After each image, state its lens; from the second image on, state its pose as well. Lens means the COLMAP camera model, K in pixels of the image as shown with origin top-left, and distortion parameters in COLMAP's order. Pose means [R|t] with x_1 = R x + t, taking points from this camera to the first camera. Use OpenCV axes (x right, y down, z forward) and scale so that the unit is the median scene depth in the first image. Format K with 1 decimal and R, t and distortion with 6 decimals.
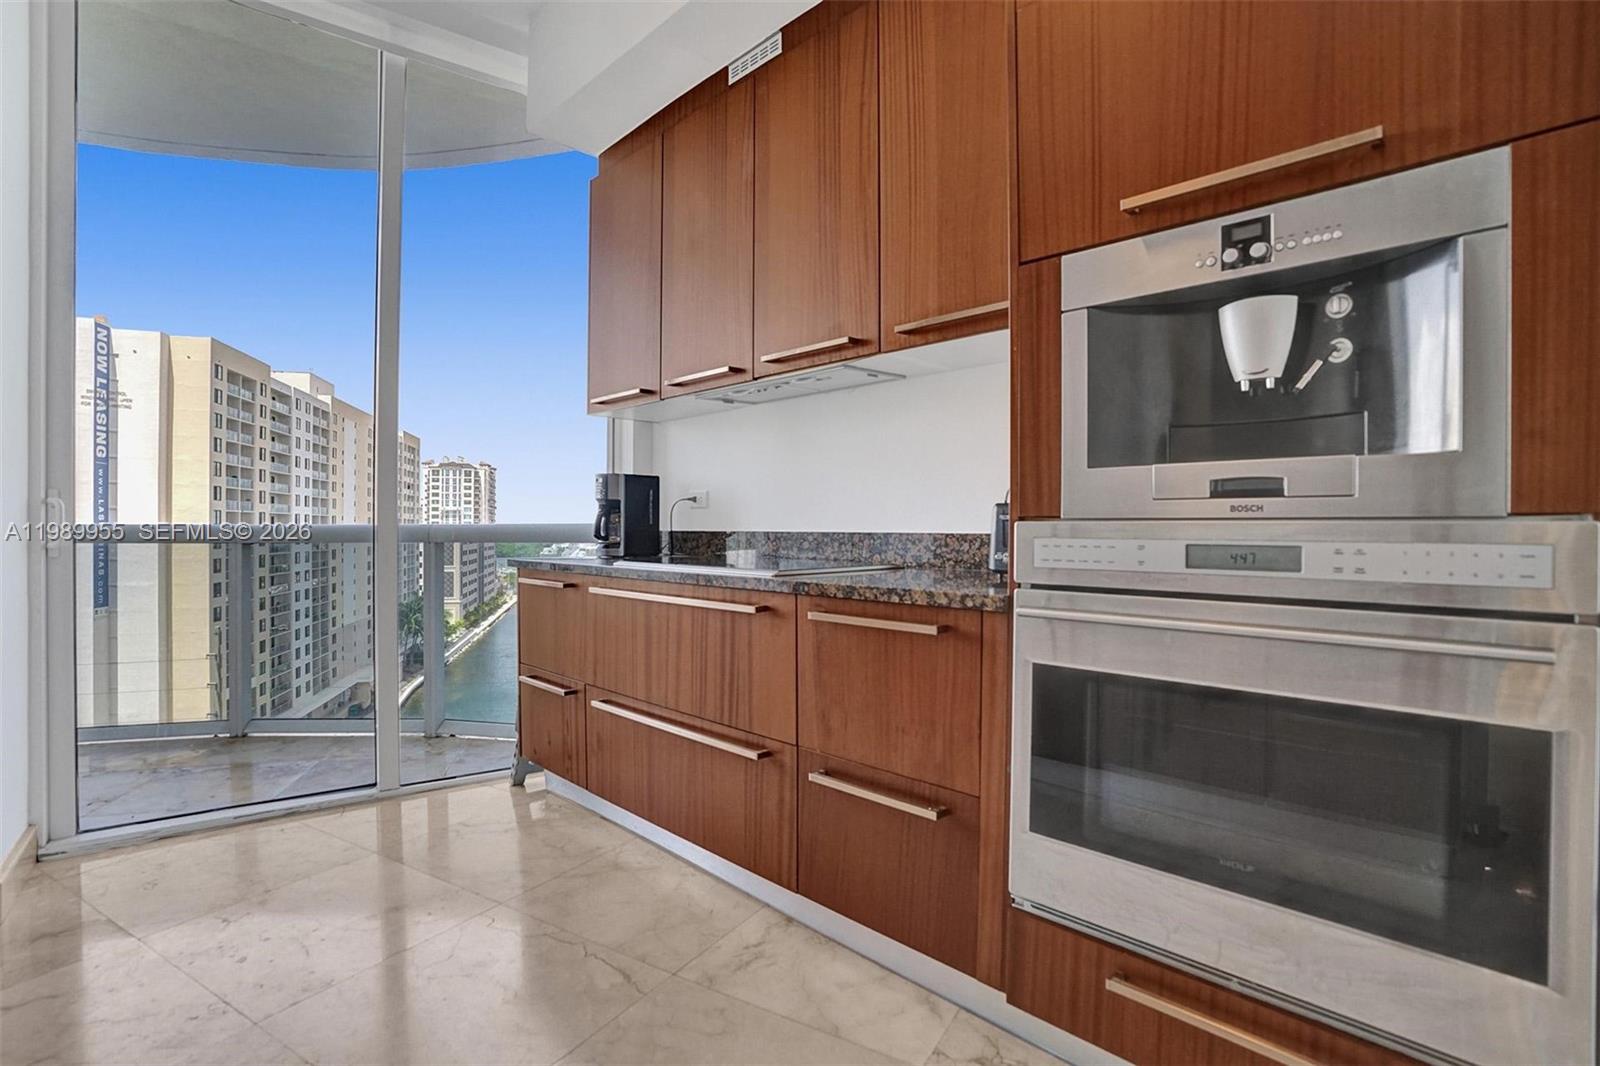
lens RADIAL K [[770.2, 0, 805.2], [0, 770.2, 529.1], [0, 0, 1]] dist [-0.071524, 0.028662]
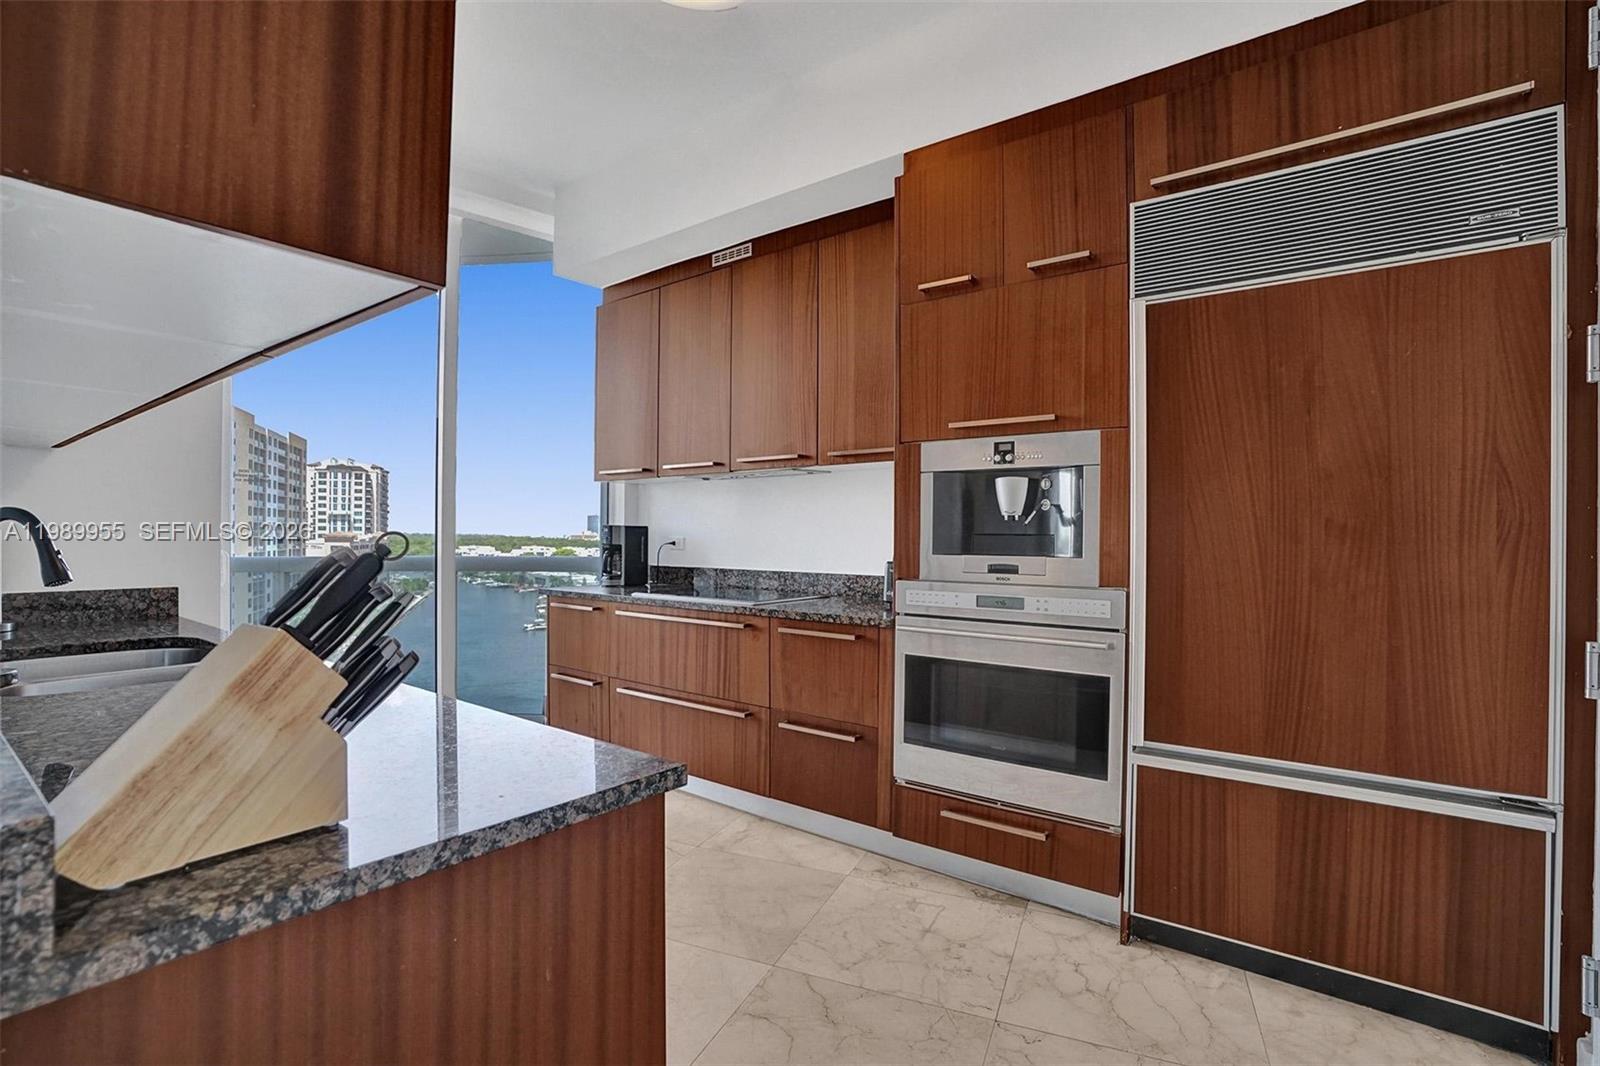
lens RADIAL K [[752.5, 0, 811.6], [0, 752.5, 532.4], [0, 0, 1]] dist [-0.073727, 0.029960]
pose [[0.990518, 0.002950, 0.137349, -0.143104], [-0.002567, 0.999992, -0.002965, -0.092008], [-0.137357, 0.002584, 0.990518, -0.614107]]
